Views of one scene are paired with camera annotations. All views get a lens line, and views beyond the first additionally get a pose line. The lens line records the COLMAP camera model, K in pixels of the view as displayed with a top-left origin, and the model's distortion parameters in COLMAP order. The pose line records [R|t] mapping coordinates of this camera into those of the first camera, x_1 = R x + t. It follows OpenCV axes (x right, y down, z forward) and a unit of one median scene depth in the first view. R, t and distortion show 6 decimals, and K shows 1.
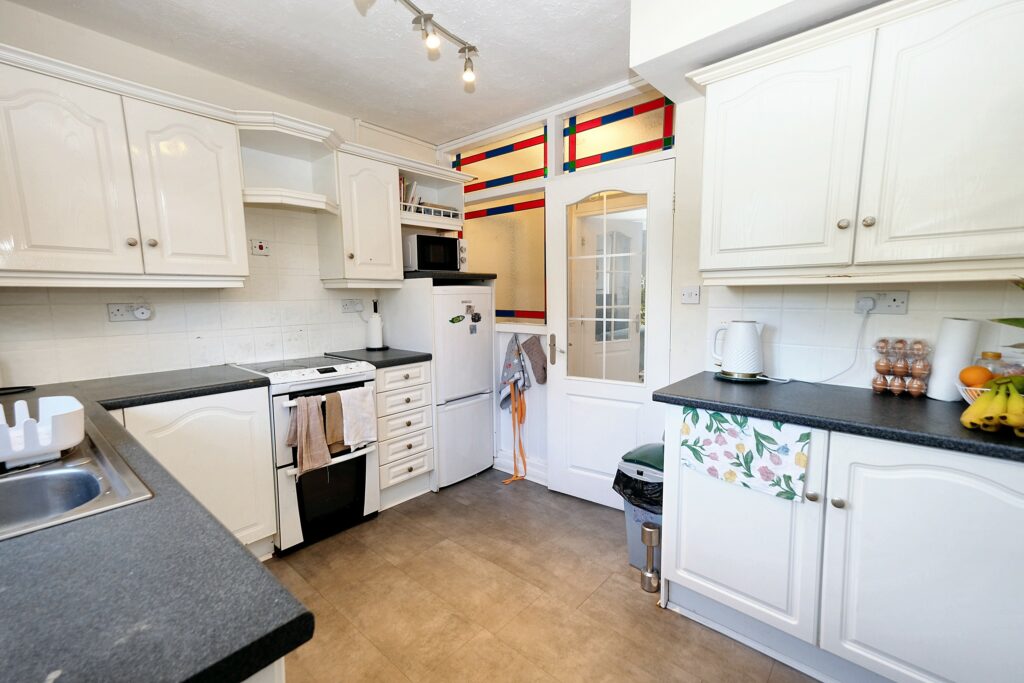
lens RADIAL K [[440.8, 0, 512.0], [0, 440.8, 341.5], [0, 0, 1]] dist [0.011035, 0.019529]
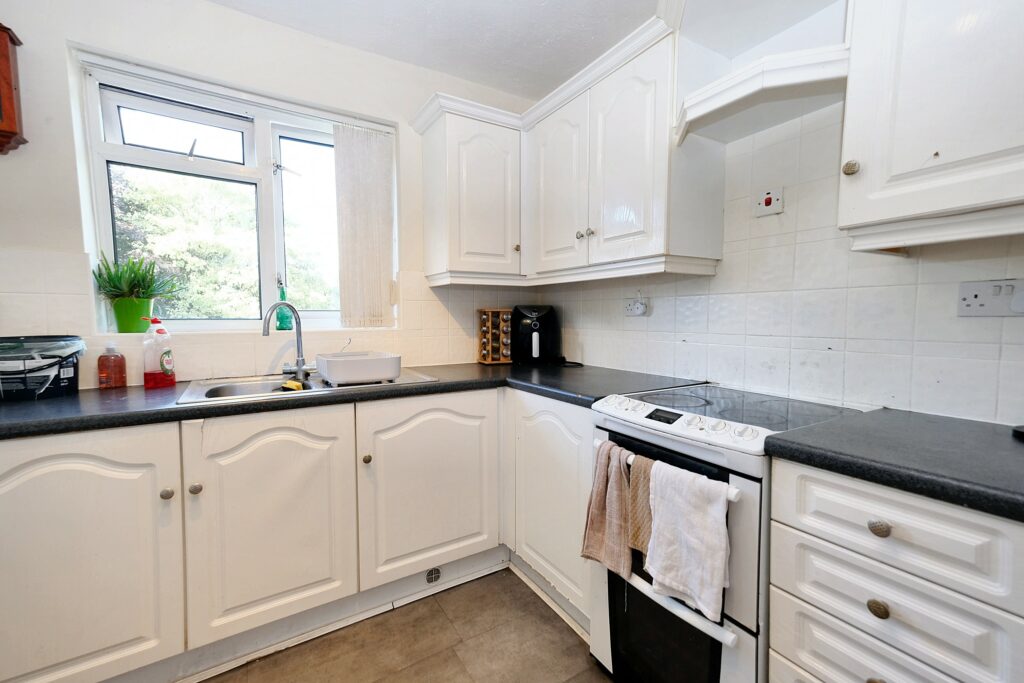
lens RADIAL K [[440.8, 0, 512.0], [0, 440.8, 341.5], [0, 0, 1]] dist [0.011035, 0.019529]
pose [[-0.283747, 0.071297, -0.956245, 0.125724], [-0.100185, 0.989570, 0.103510, -0.057419], [0.953651, 0.125172, -0.273645, 0.920221]]
